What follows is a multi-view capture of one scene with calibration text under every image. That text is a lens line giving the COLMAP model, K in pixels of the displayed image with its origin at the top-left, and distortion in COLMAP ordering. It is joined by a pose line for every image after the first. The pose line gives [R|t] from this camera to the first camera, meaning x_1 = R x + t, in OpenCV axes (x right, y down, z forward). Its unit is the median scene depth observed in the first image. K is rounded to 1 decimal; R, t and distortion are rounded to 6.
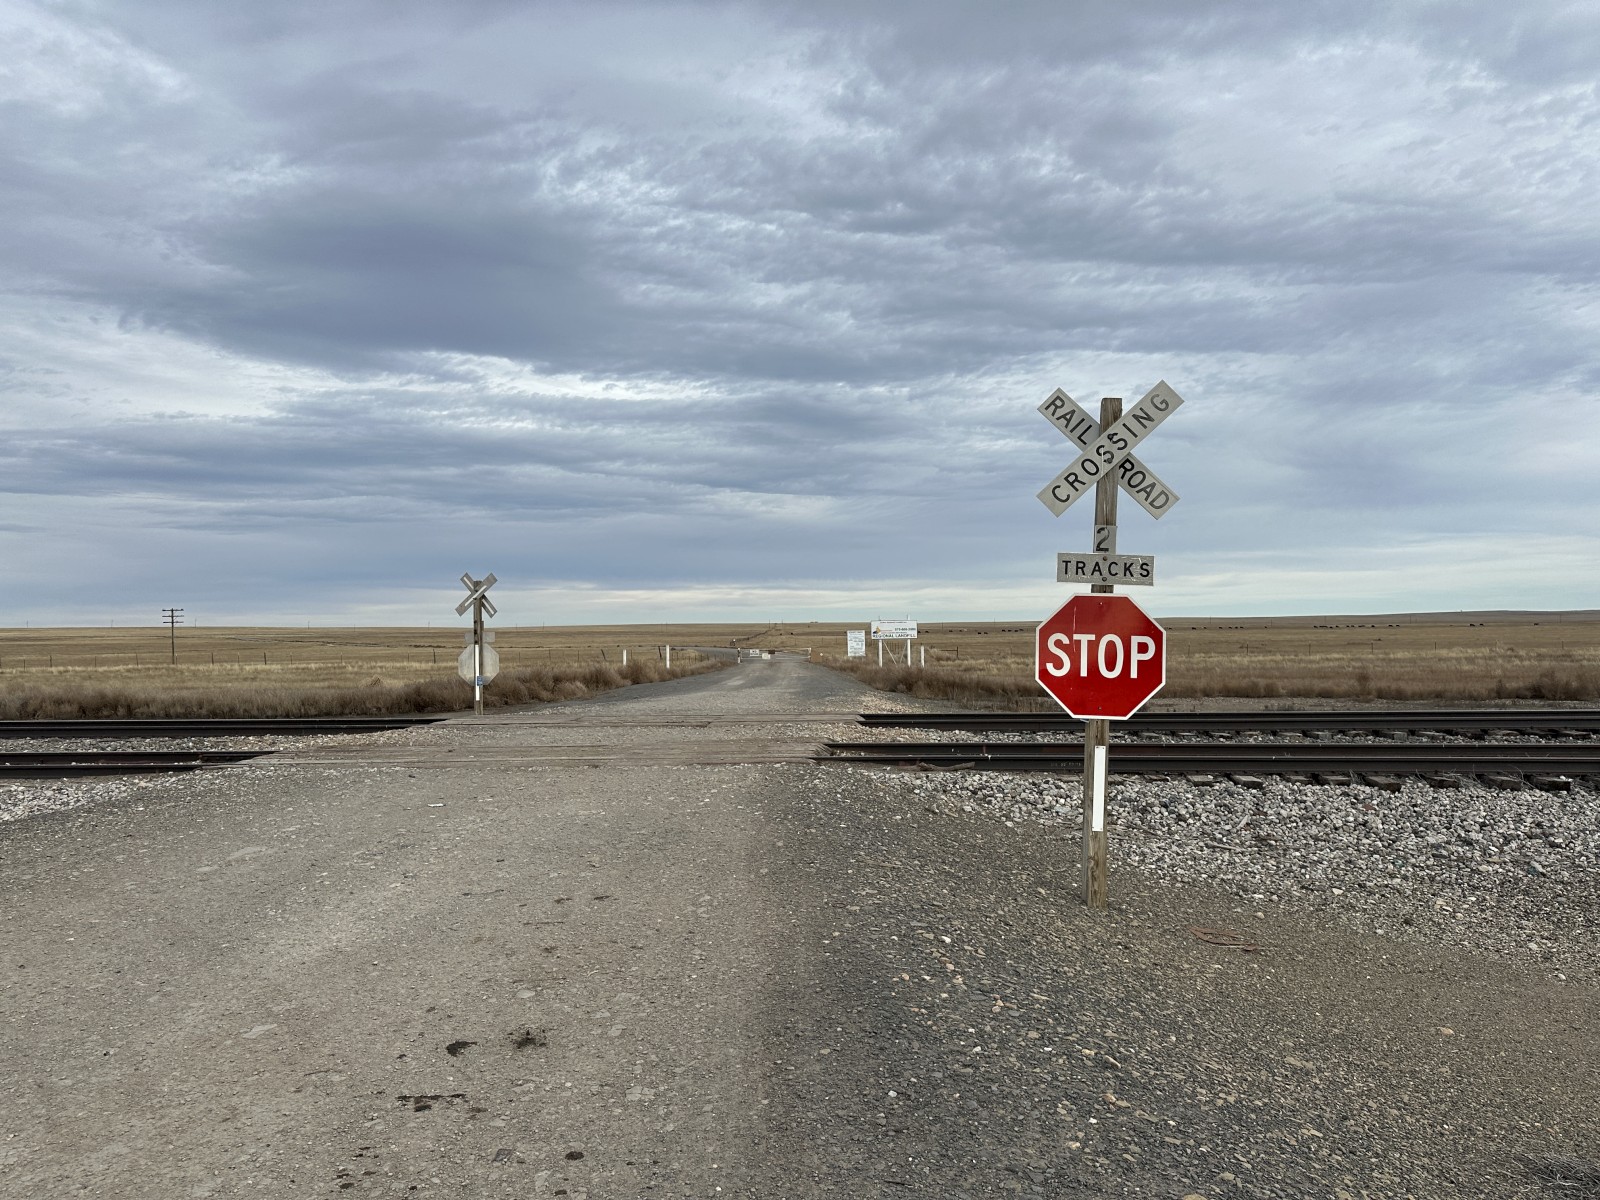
lens RADIAL K [[1323.3, 0, 800.0], [0, 1323.3, 600.0], [0, 0, 1]] dist [0.163053, -0.359920]
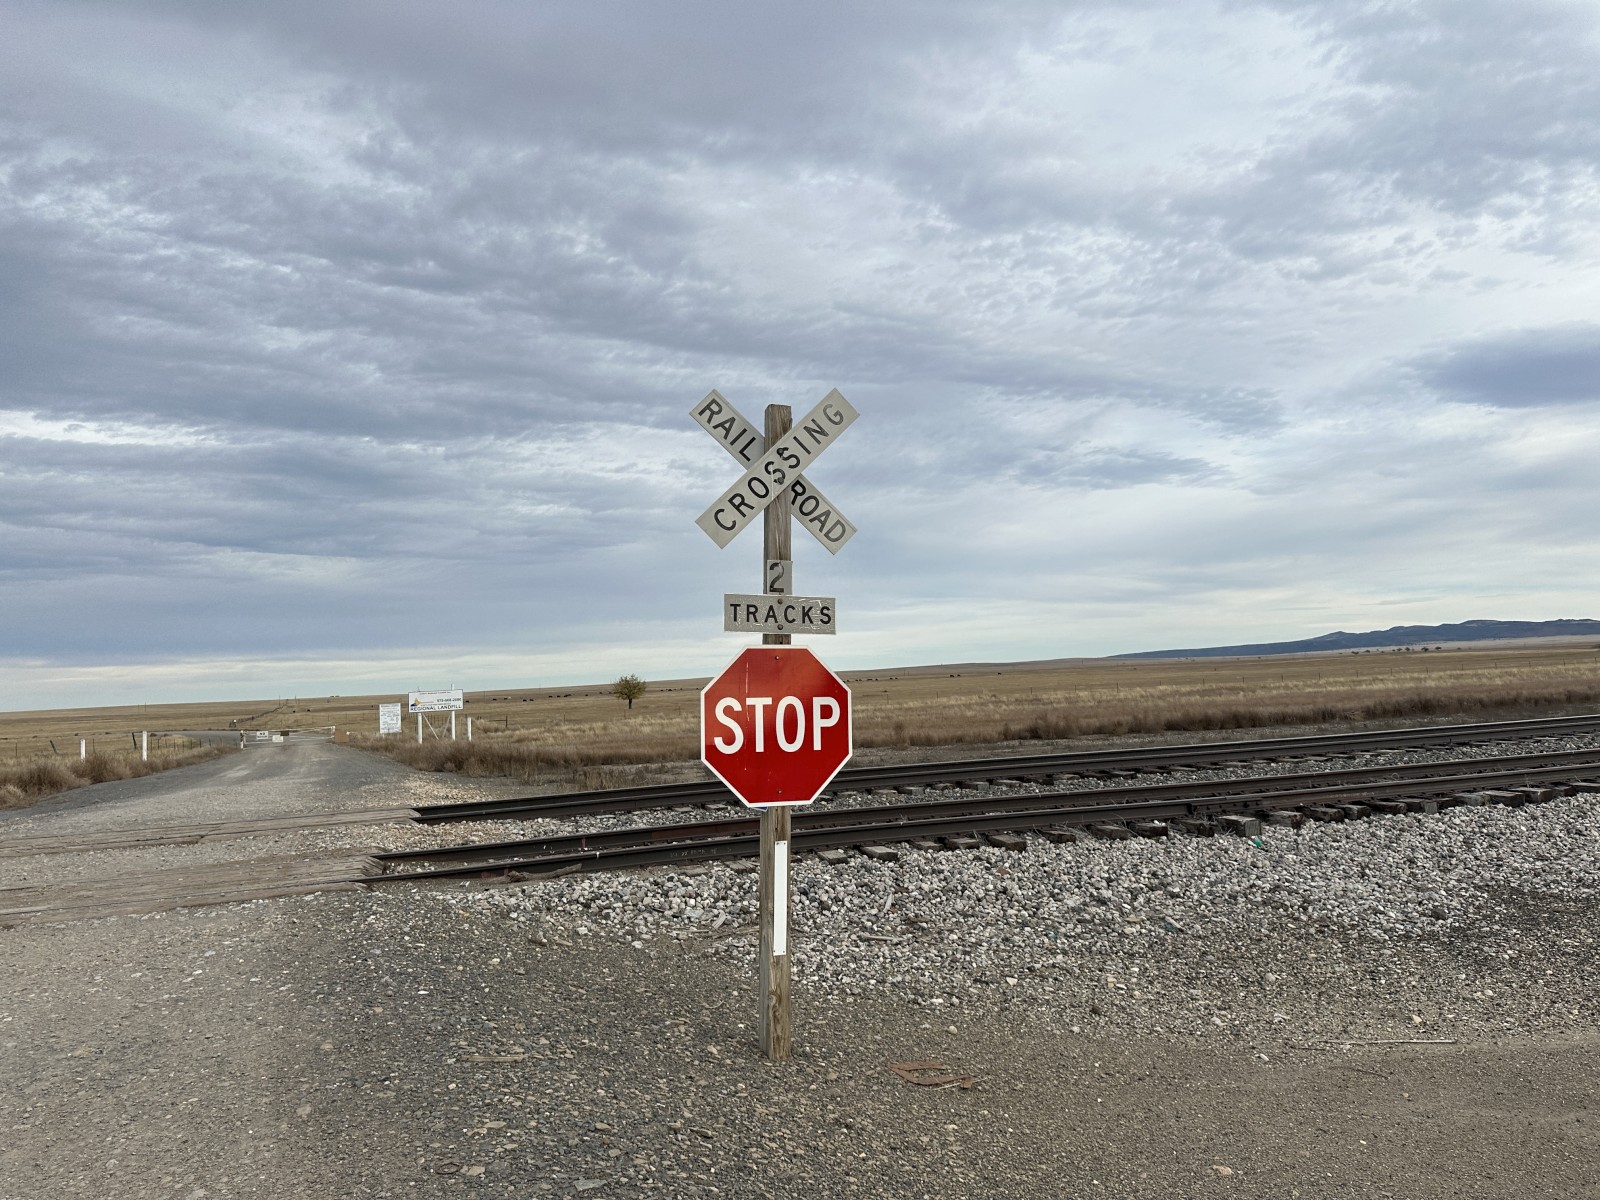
lens RADIAL K [[1202.3, 0, 852.2], [0, 1202.3, 568.6], [0, 0, 1]] dist [0.107618, -0.139941]
pose [[0.913411, 0.006216, 0.406990, -0.009122], [0.026364, 0.996880, -0.074395, 0.001527], [-0.406183, 0.078683, 0.910398, 0.119665]]
